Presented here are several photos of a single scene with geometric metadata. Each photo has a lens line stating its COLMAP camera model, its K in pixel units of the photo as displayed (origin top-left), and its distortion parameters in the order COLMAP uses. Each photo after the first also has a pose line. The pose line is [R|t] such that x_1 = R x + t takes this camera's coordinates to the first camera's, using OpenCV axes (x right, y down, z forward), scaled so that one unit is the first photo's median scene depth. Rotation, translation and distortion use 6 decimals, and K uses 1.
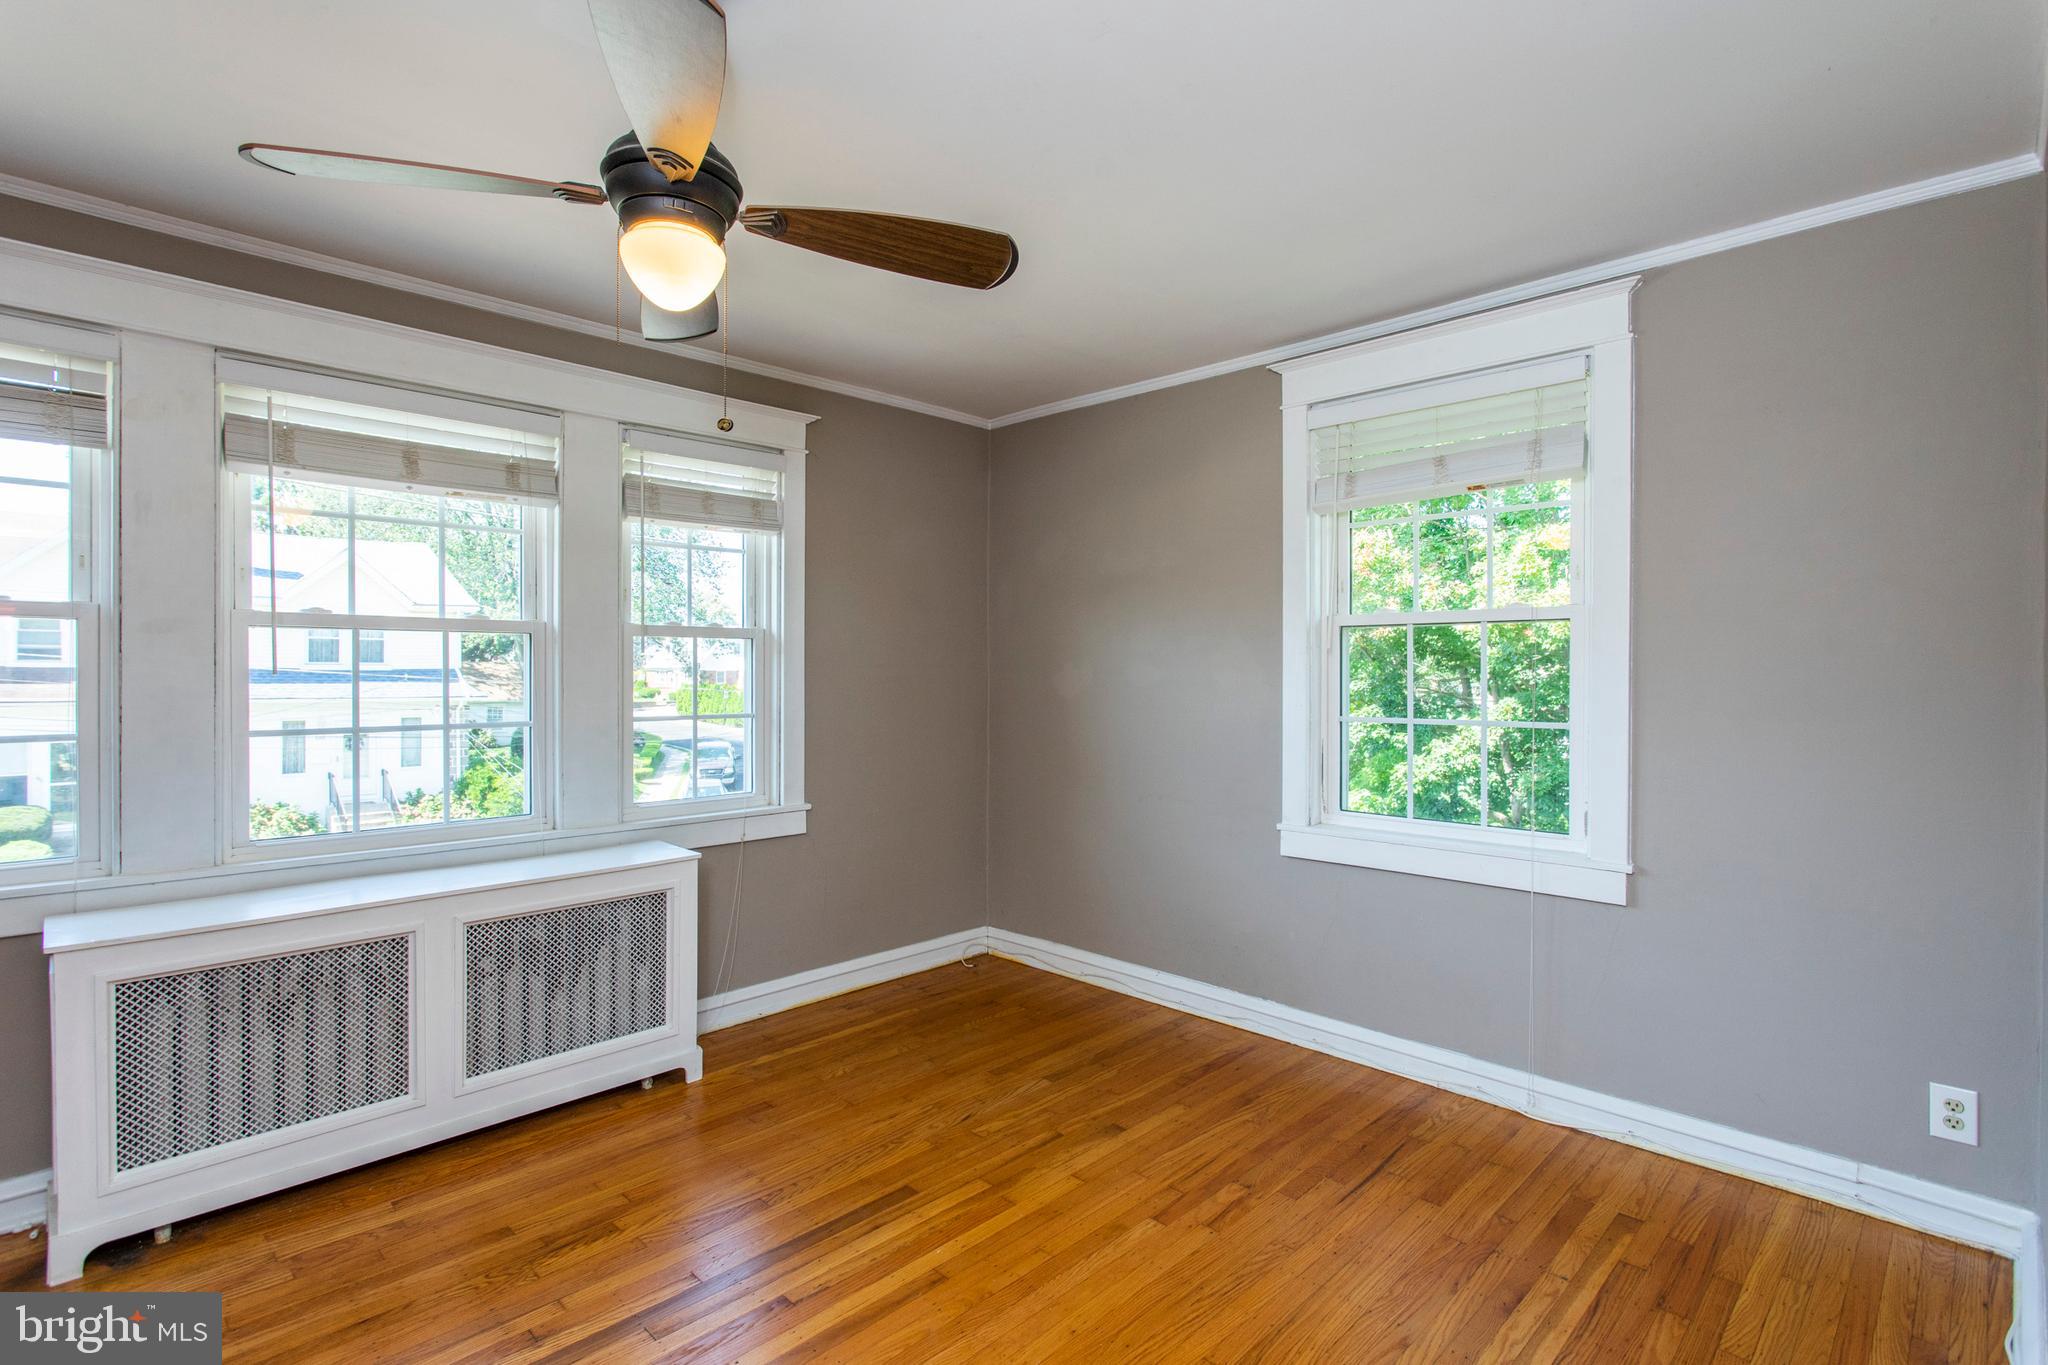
lens RADIAL K [[978.3, 0, 981.4], [0, 978.3, 675.8], [0, 0, 1]] dist [-0.002435, -0.000741]
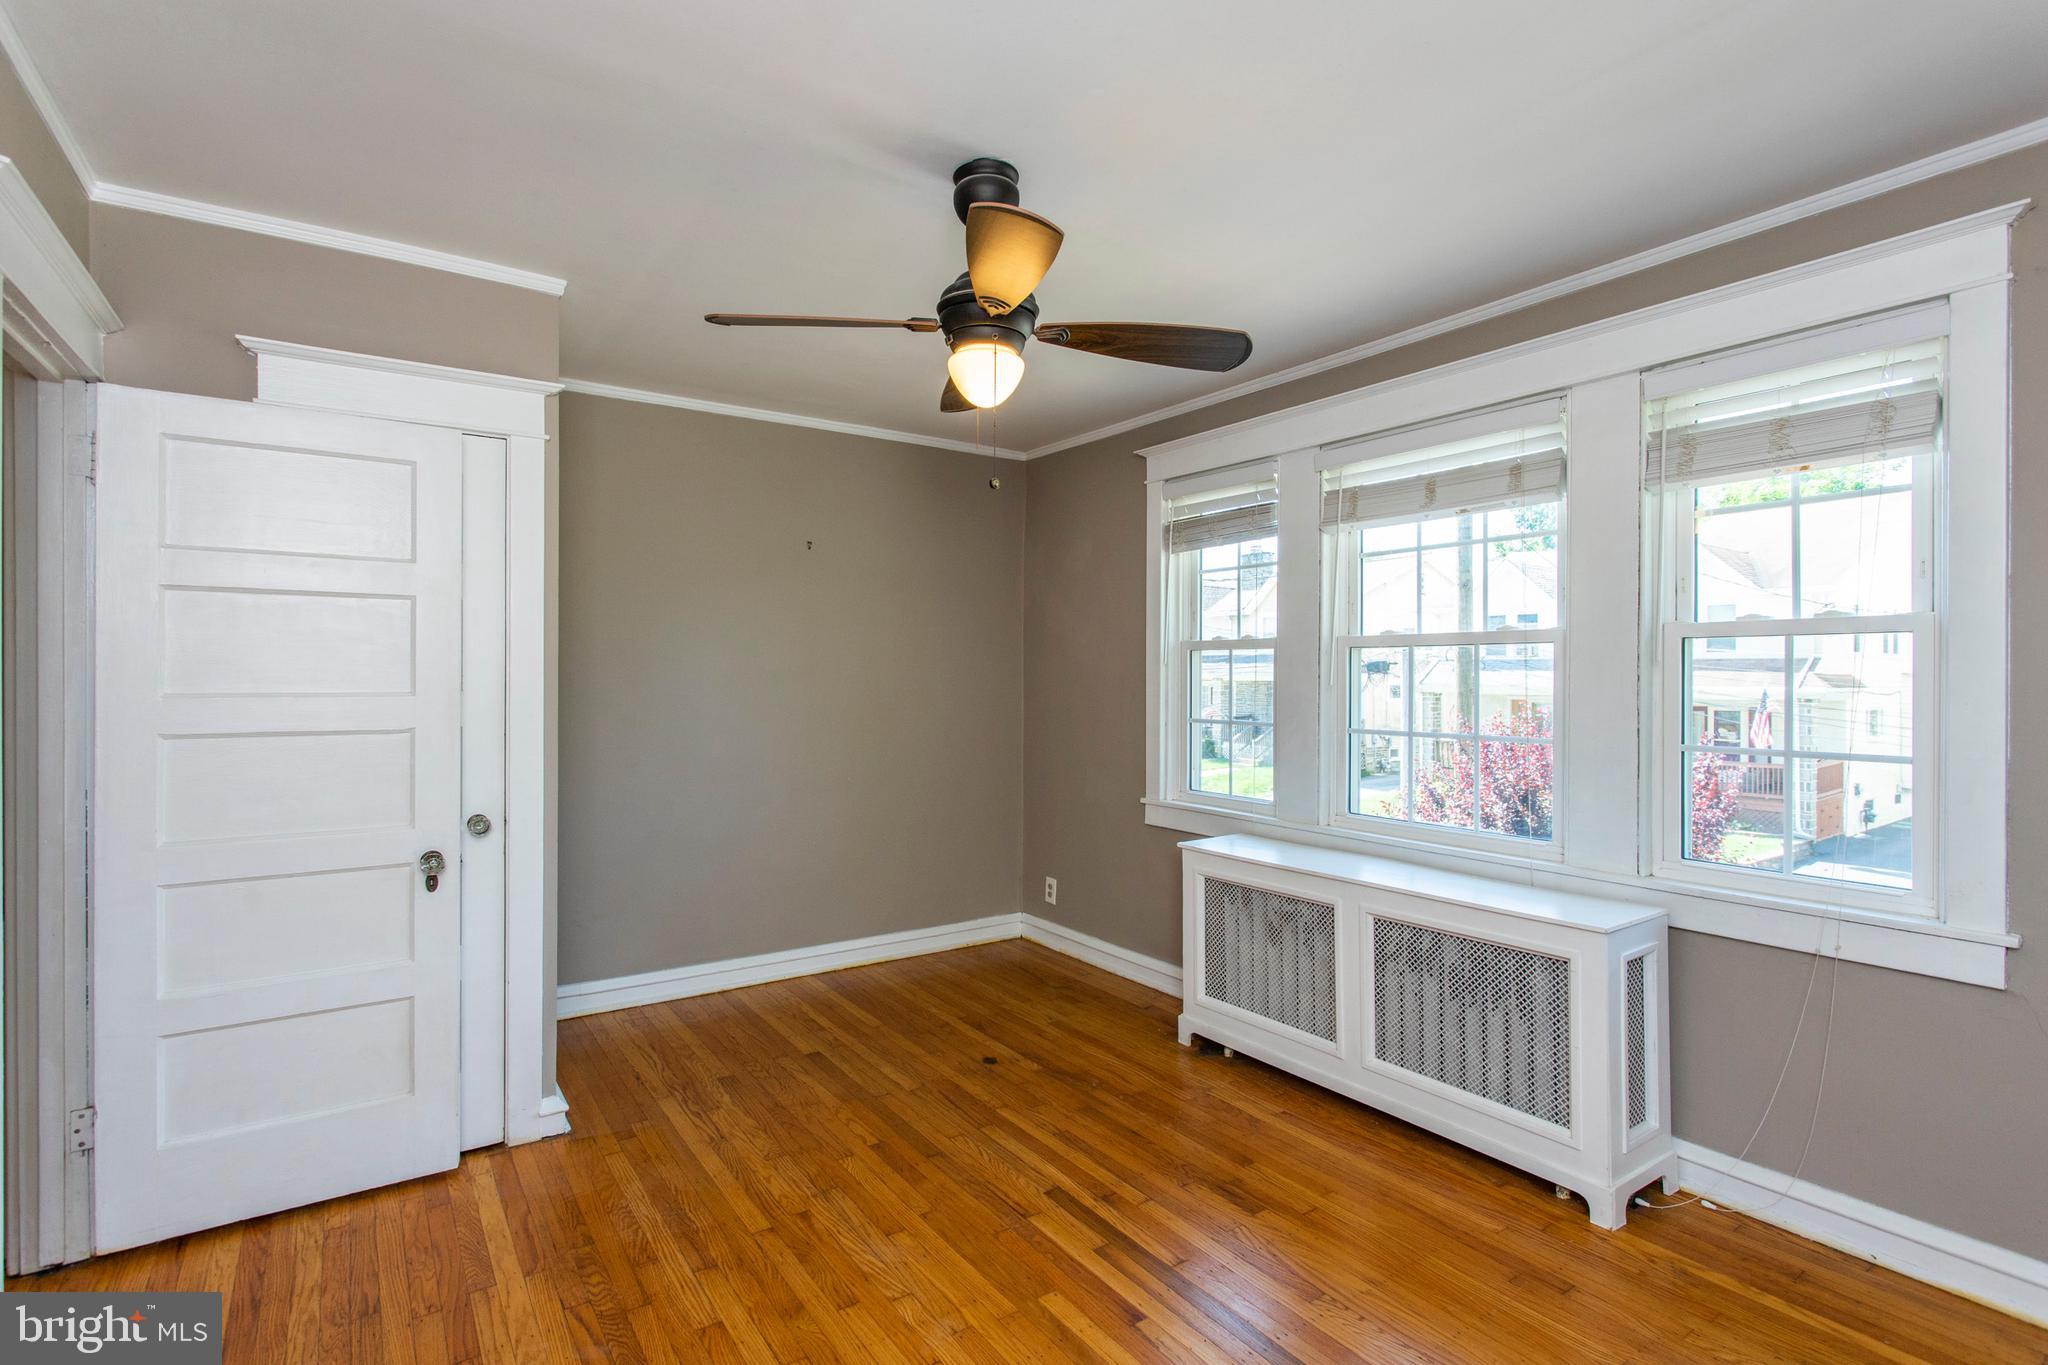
lens RADIAL K [[978.3, 0, 1041.6], [0, 978.3, 673.2], [0, 0, 1]] dist [-0.002435, -0.000741]
pose [[-0.152483, -0.005901, -0.988289, 0.568461], [-0.006794, 0.999965, -0.004922, -0.007274], [0.988283, 0.005964, -0.152517, 0.746226]]
